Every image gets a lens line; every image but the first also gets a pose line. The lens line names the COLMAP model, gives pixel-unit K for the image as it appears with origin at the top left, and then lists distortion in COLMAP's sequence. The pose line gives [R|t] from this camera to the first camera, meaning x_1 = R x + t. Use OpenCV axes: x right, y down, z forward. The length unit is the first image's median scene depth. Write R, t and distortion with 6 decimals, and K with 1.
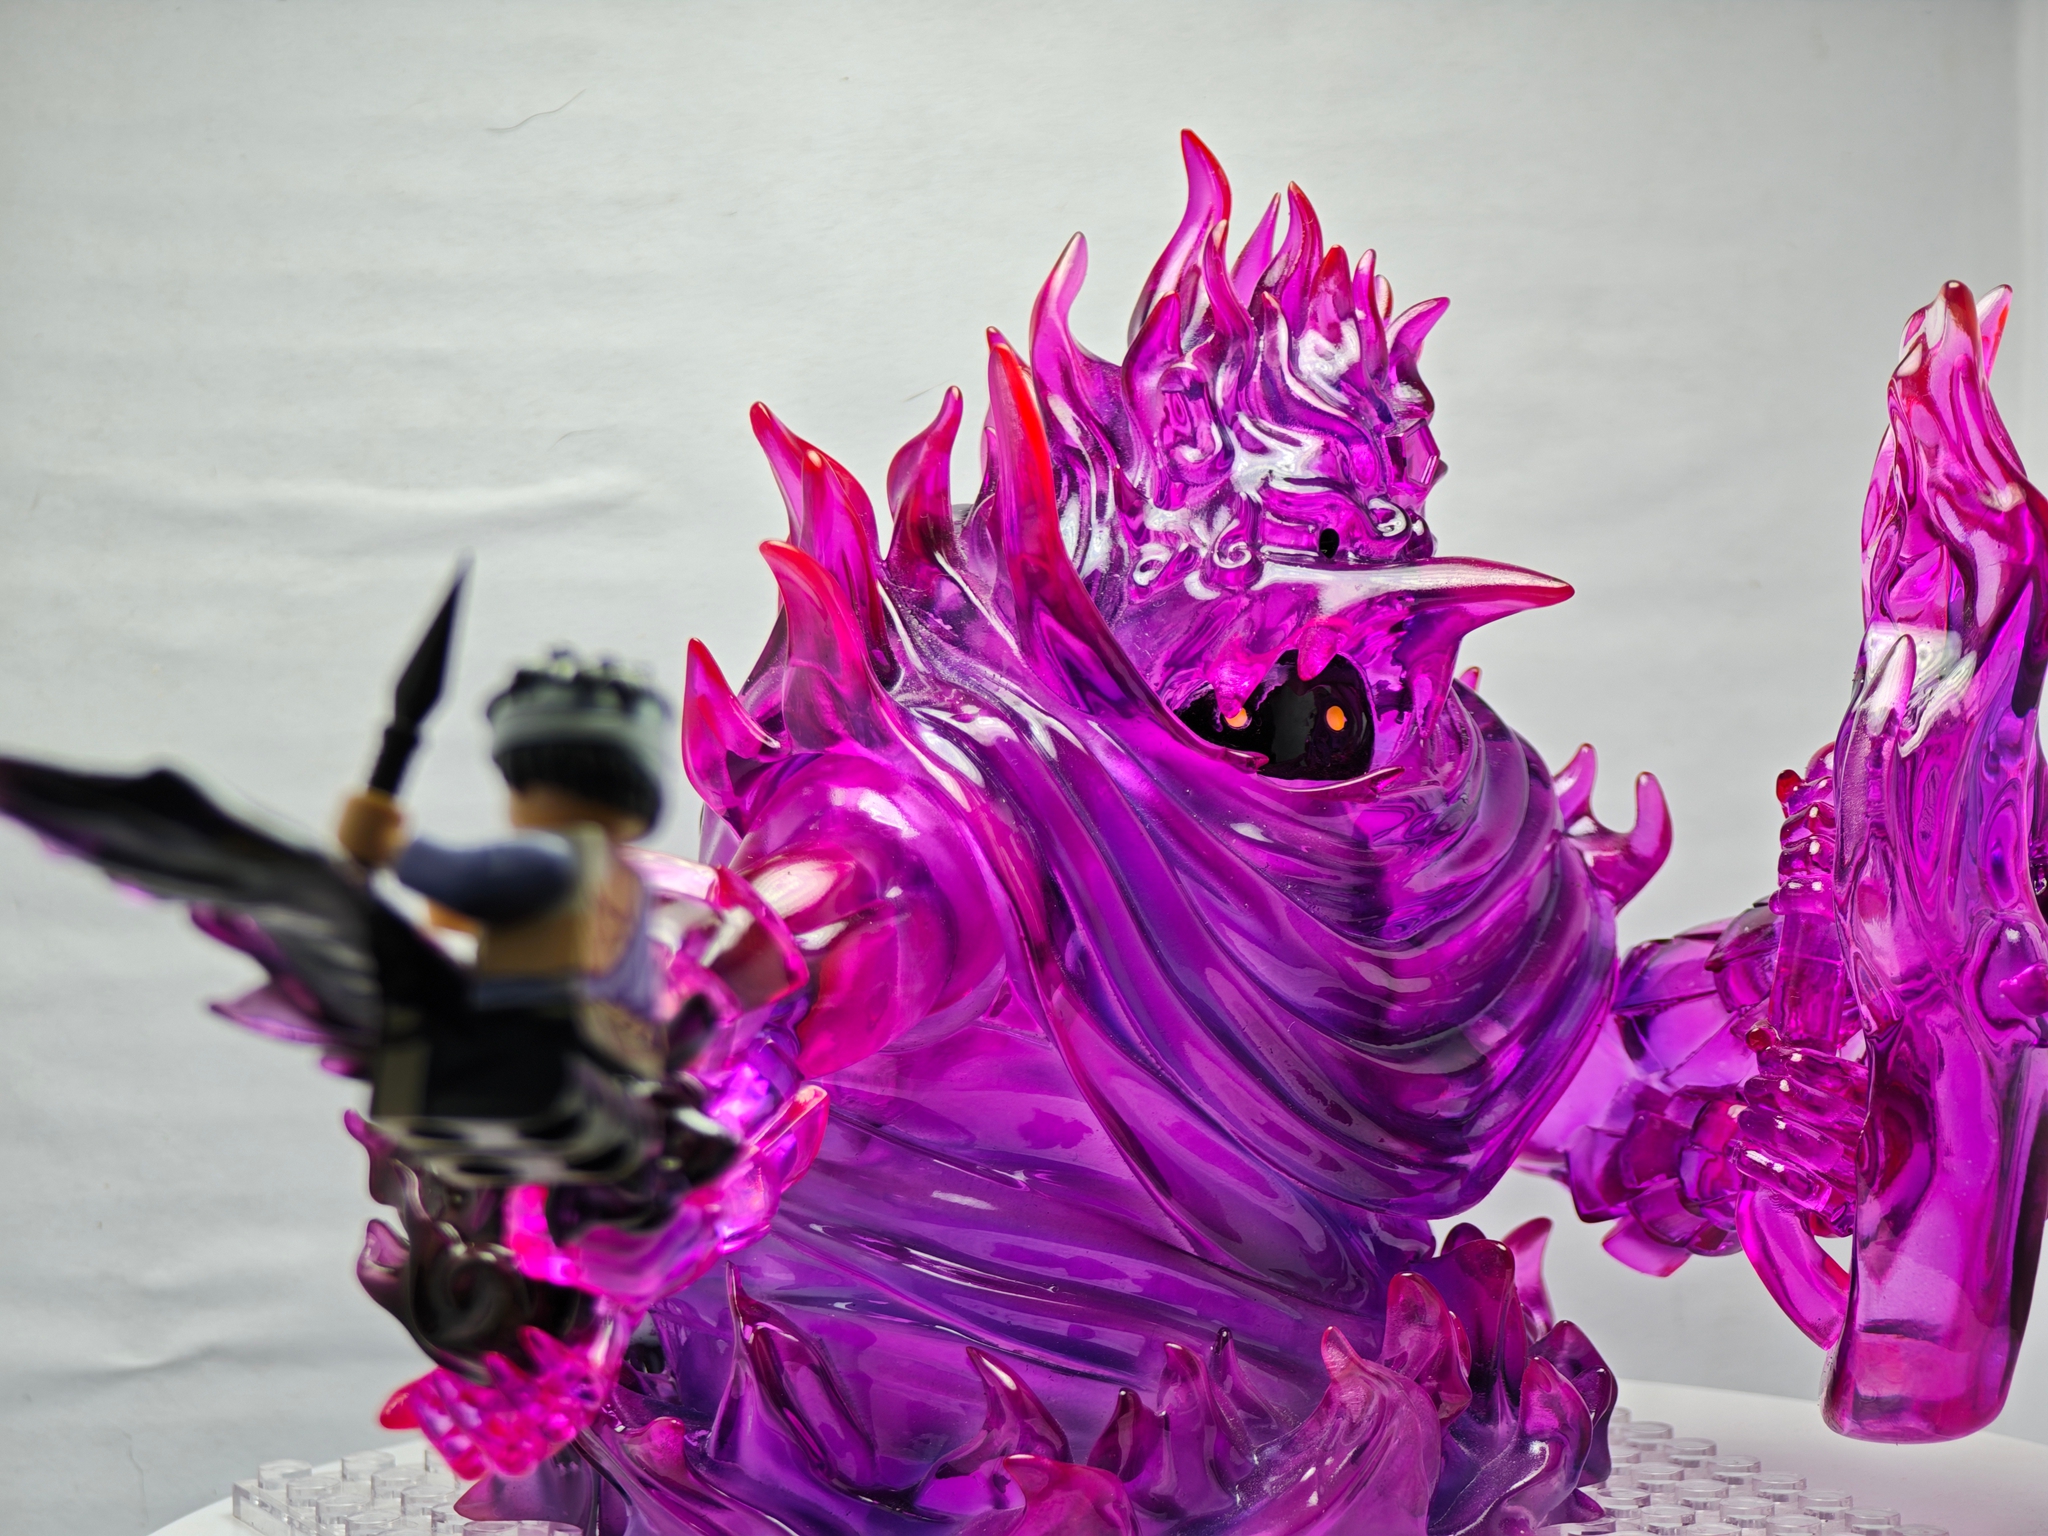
lens RADIAL K [[8151.1, 0, 1024.0], [0, 8151.1, 768.0], [0, 0, 1]] dist [0.458544, 0.109737]
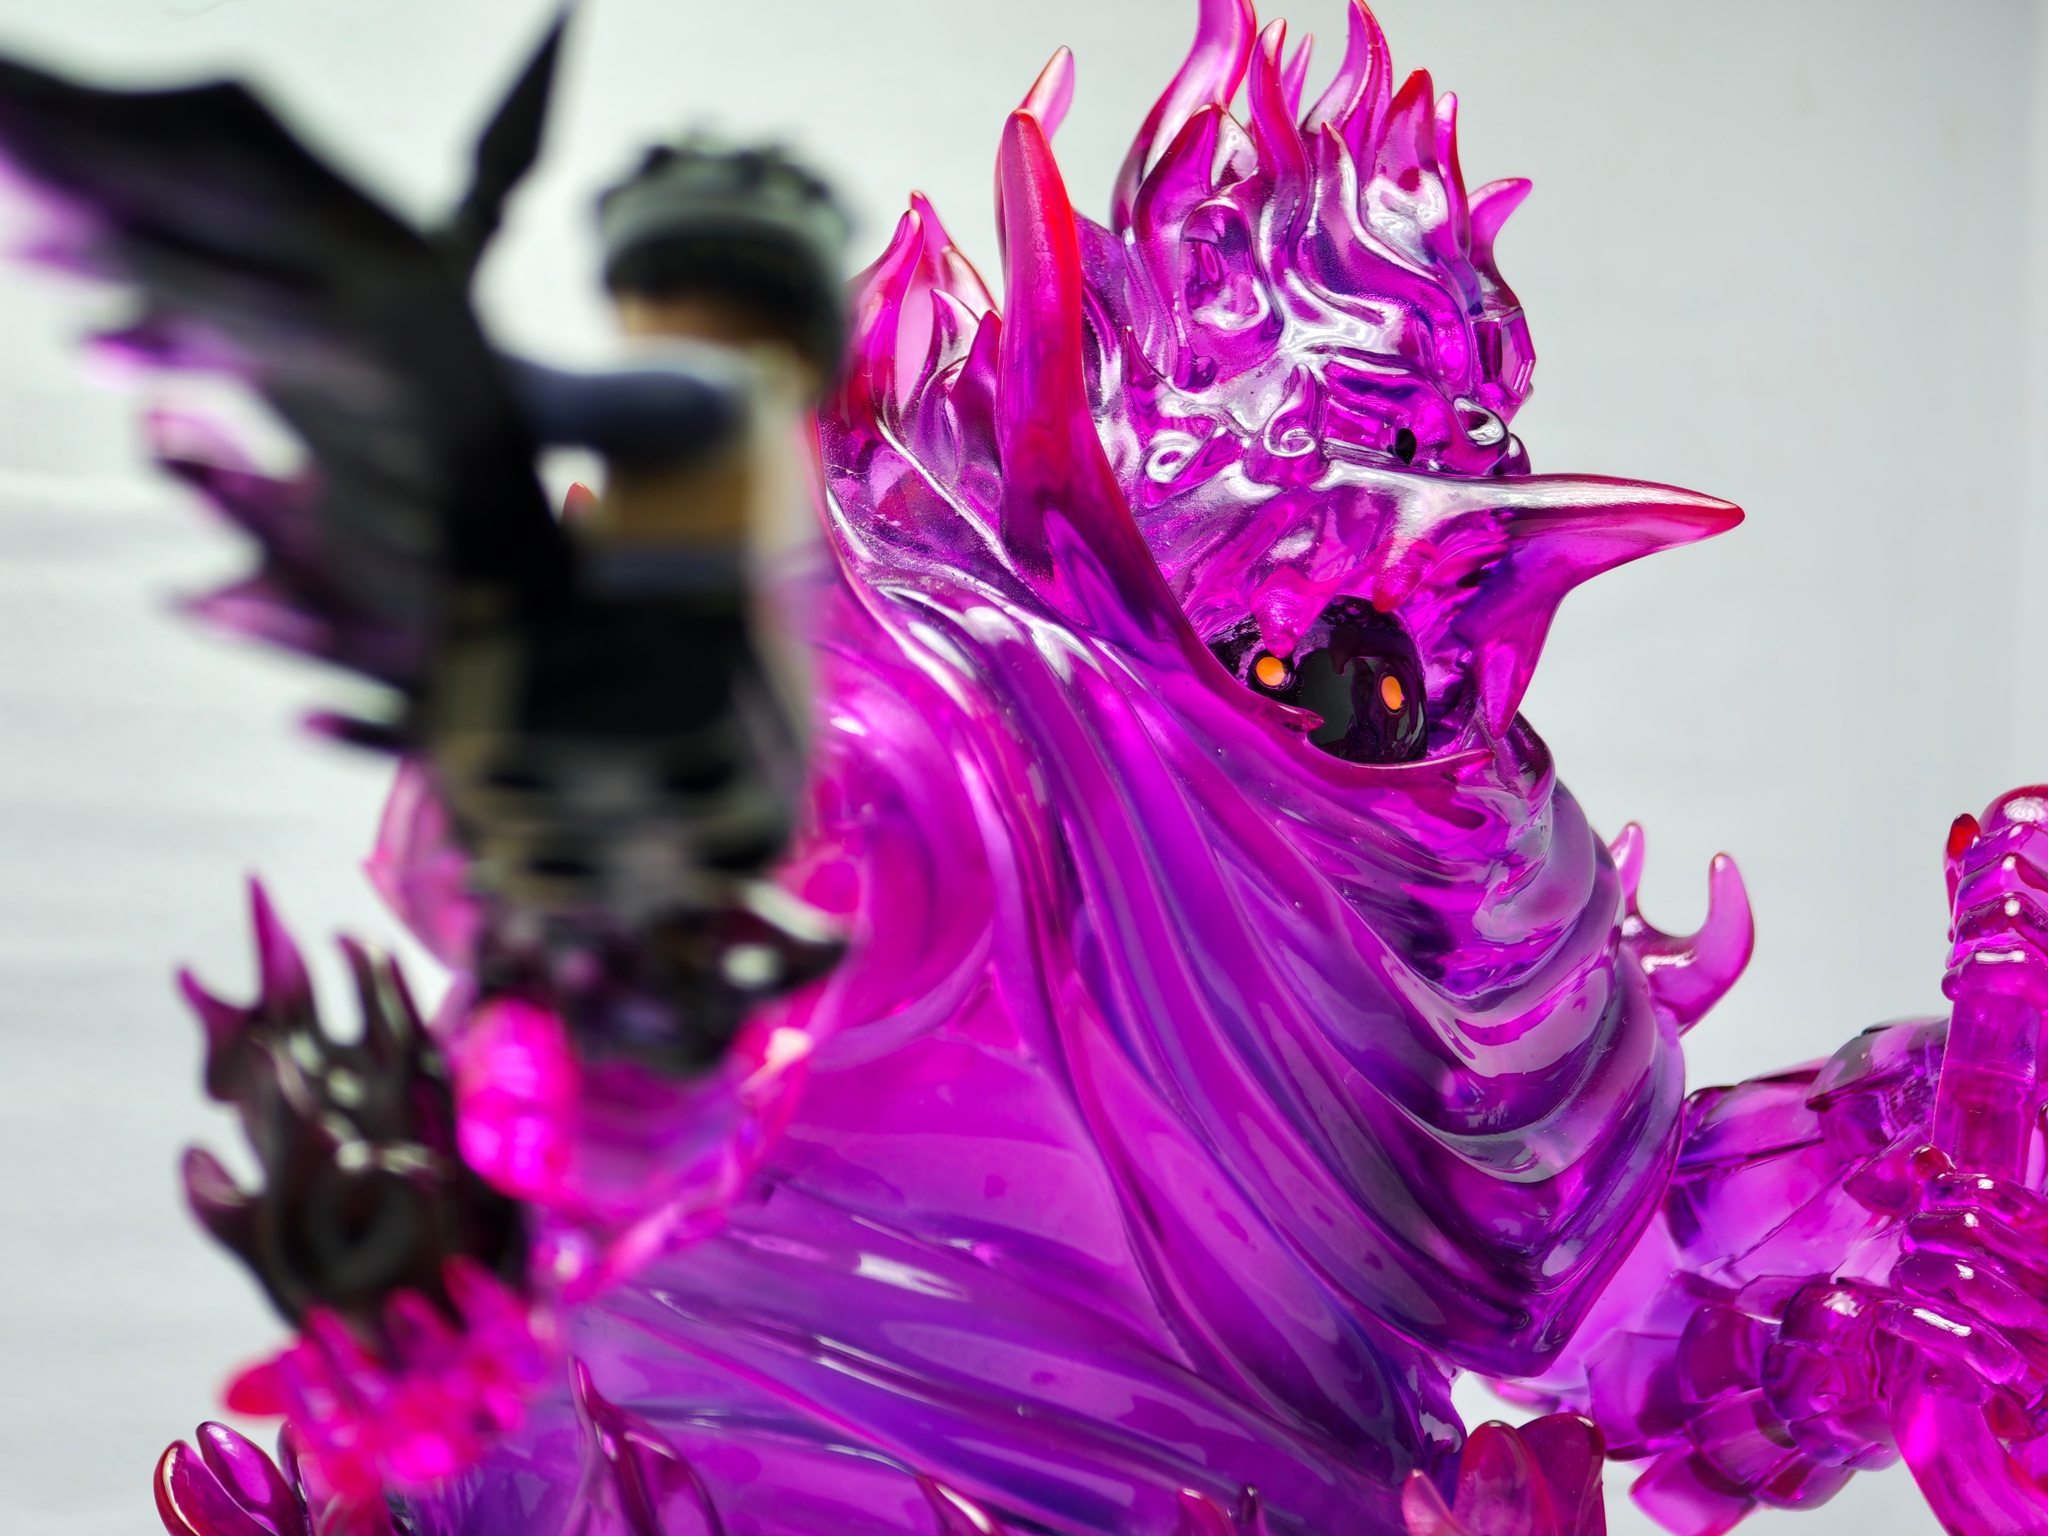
lens RADIAL K [[8151.1, 0, 1024.0], [0, 8151.1, 768.0], [0, 0, 1]] dist [0.458544, 0.109737]
pose [[0.985718, 0.064288, 0.155649, -0.110701], [-0.038895, 0.986187, -0.161006, 0.122304], [-0.163850, 0.152652, 0.974603, 0.284610]]
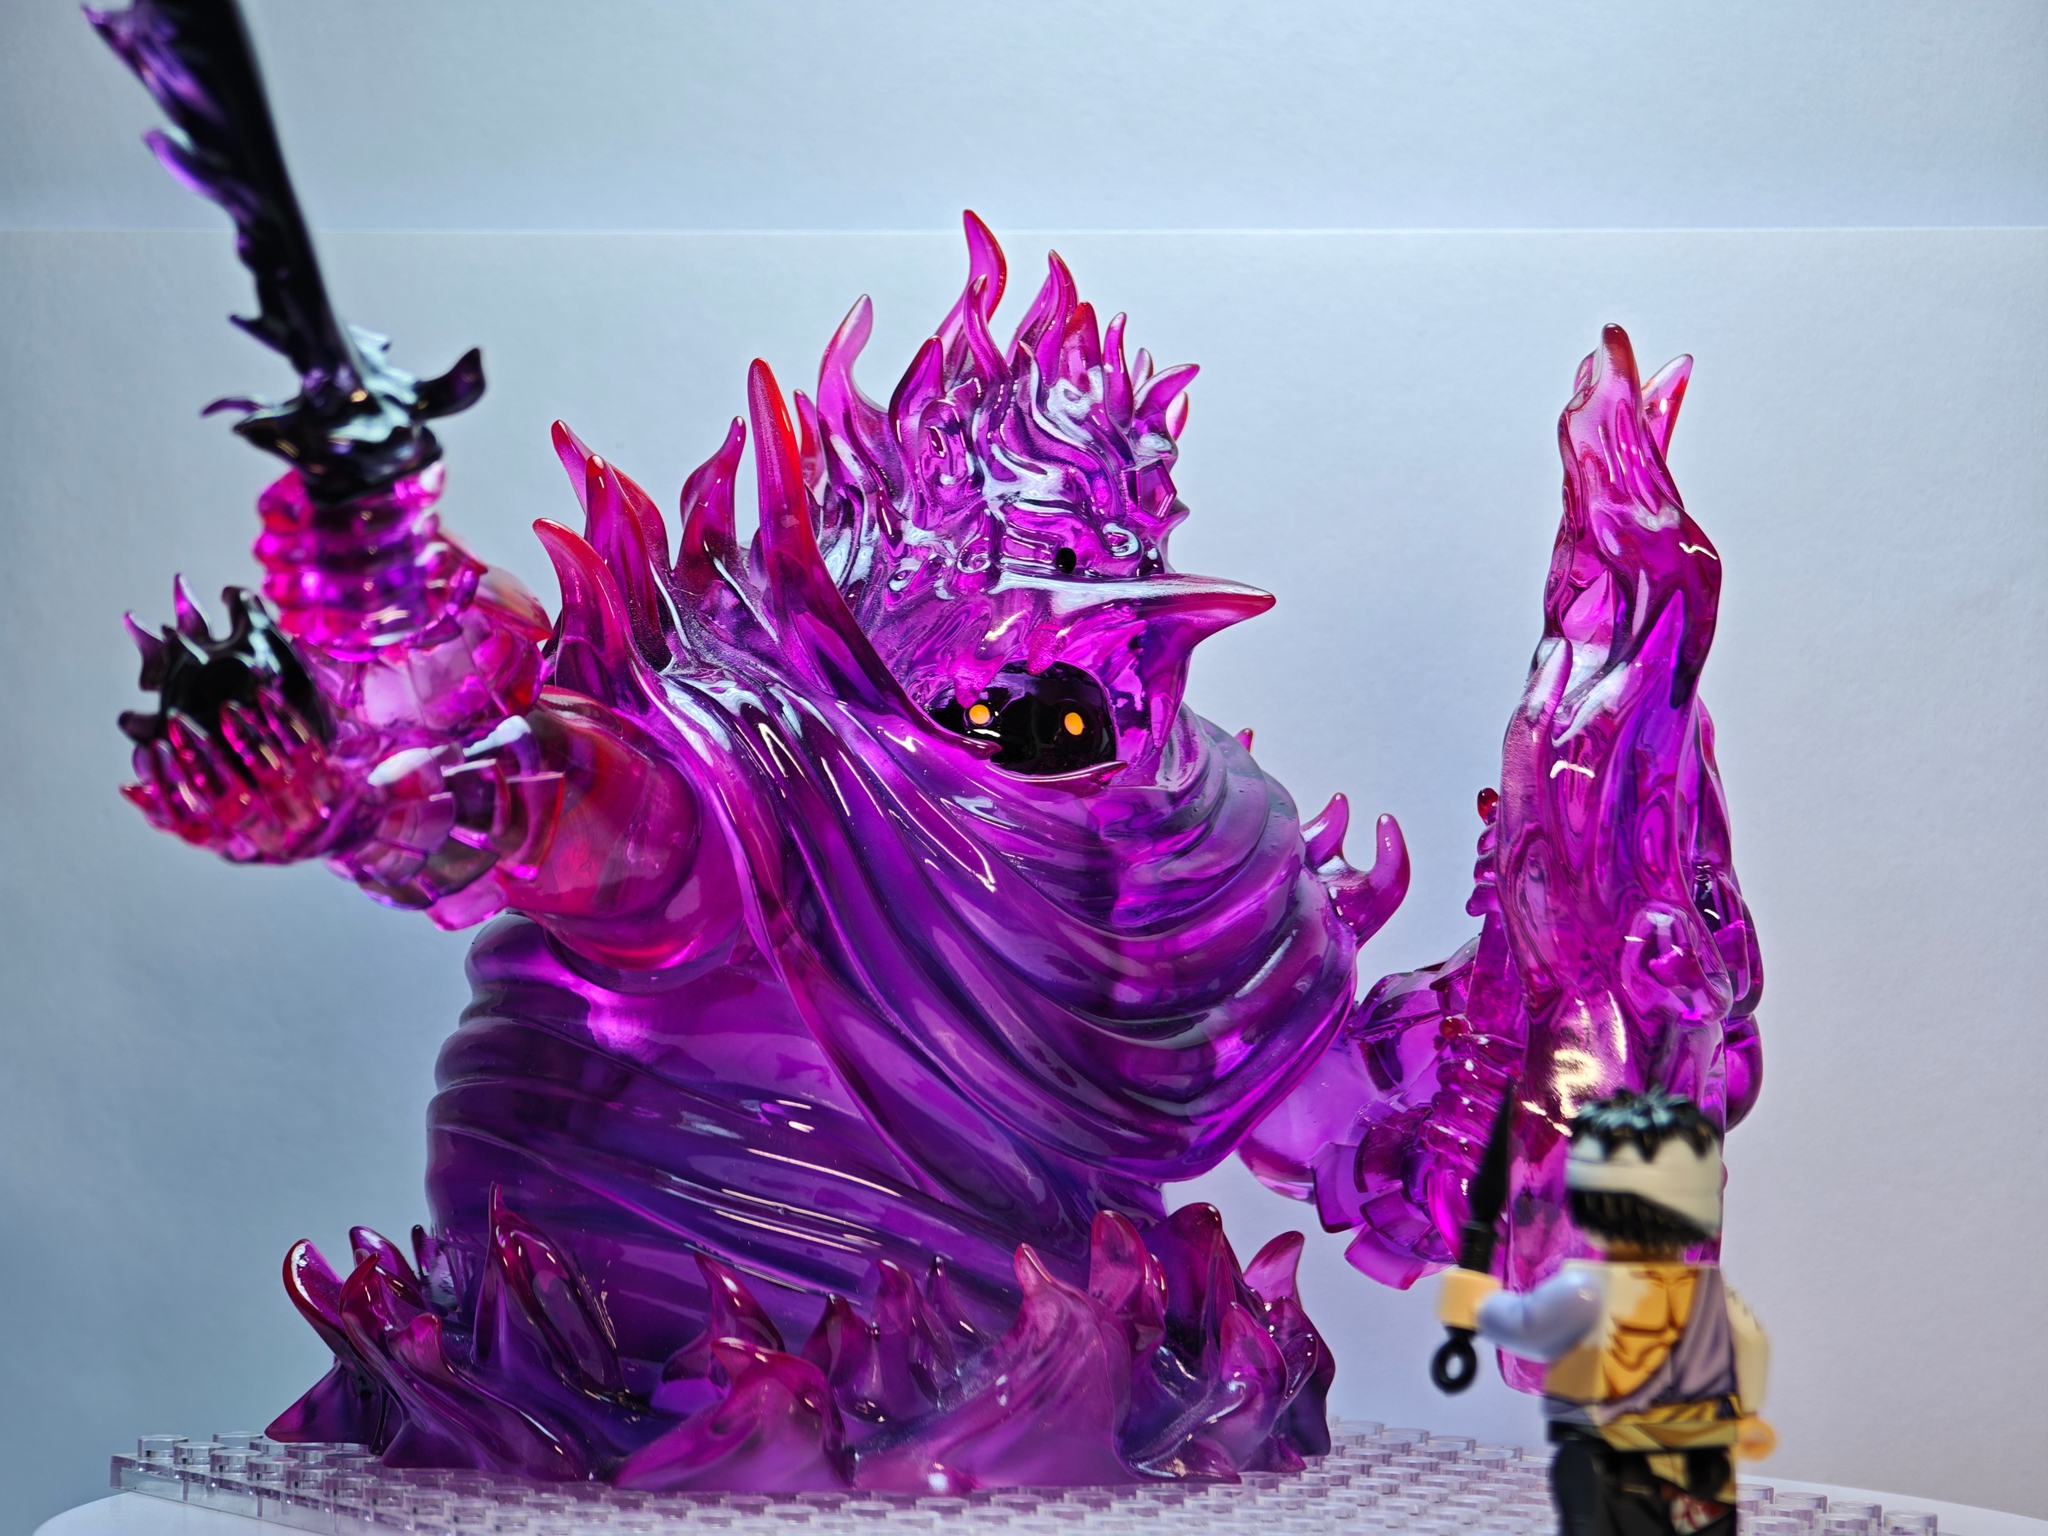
lens RADIAL K [[8151.1, 0, 1024.0], [0, 8151.1, 768.0], [0, 0, 1]] dist [0.458544, 0.109737]
pose [[0.995442, 0.024319, -0.092213, 0.134373], [-0.035647, 0.991733, -0.123265, 0.137223], [0.088453, 0.125991, 0.988080, -0.092930]]
